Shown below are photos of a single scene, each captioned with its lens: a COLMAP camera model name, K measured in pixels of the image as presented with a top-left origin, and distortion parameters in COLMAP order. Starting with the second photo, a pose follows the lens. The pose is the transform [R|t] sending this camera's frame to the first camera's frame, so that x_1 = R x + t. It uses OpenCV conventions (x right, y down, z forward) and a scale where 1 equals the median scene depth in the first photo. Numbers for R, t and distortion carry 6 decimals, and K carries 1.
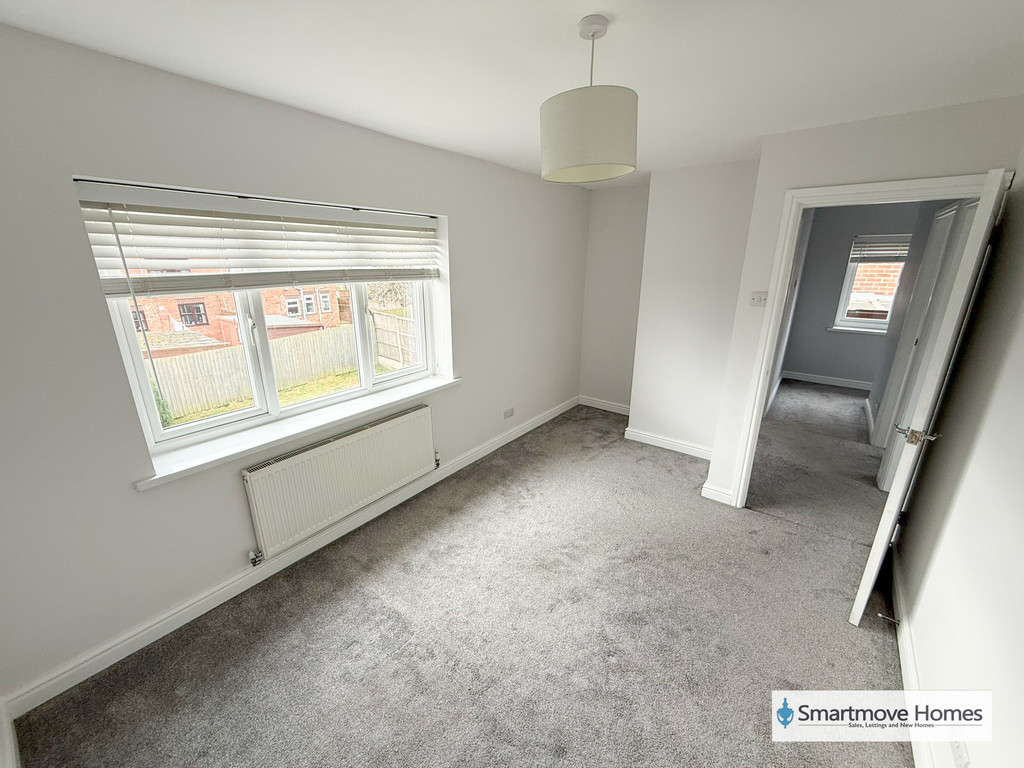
lens RADIAL K [[410.3, 0, 512.4], [0, 410.3, 385.5], [0, 0, 1]] dist [0.003206, 0.000468]
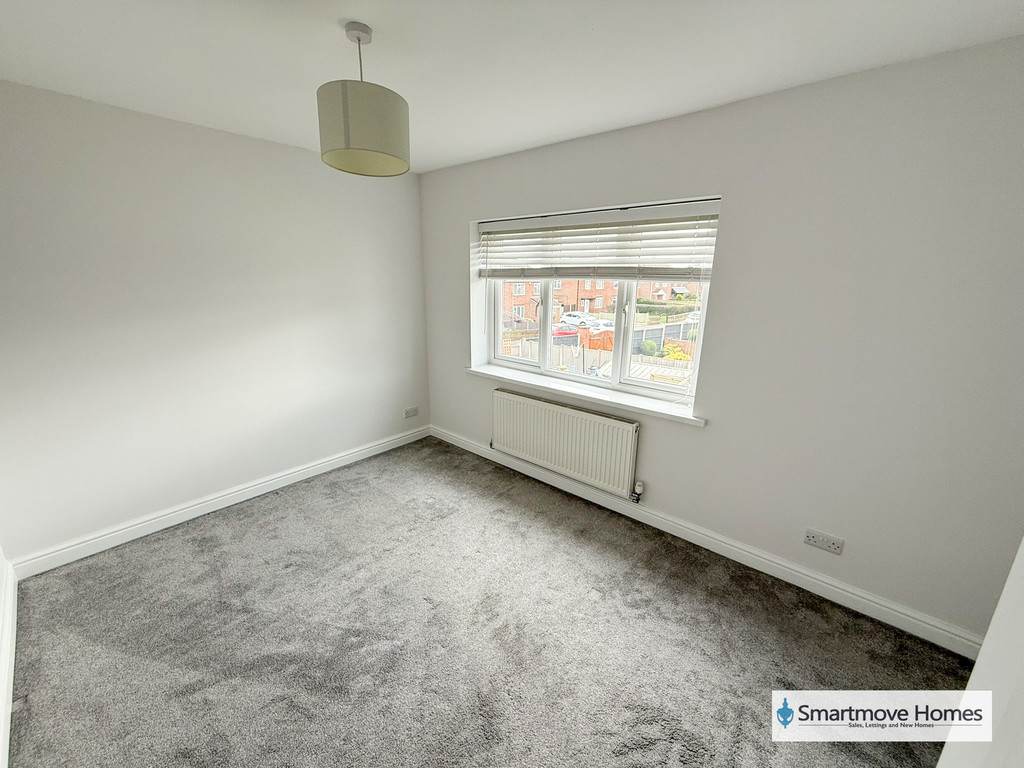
lens RADIAL K [[410.3, 0, 501.6], [0, 410.3, 383.4], [0, 0, 1]] dist [0.003206, 0.000468]
pose [[-0.081866, 0.263152, -0.961275, 0.776934], [-0.301777, 0.912689, 0.275552, -0.227180], [0.949857, 0.312649, 0.004695, 0.866471]]
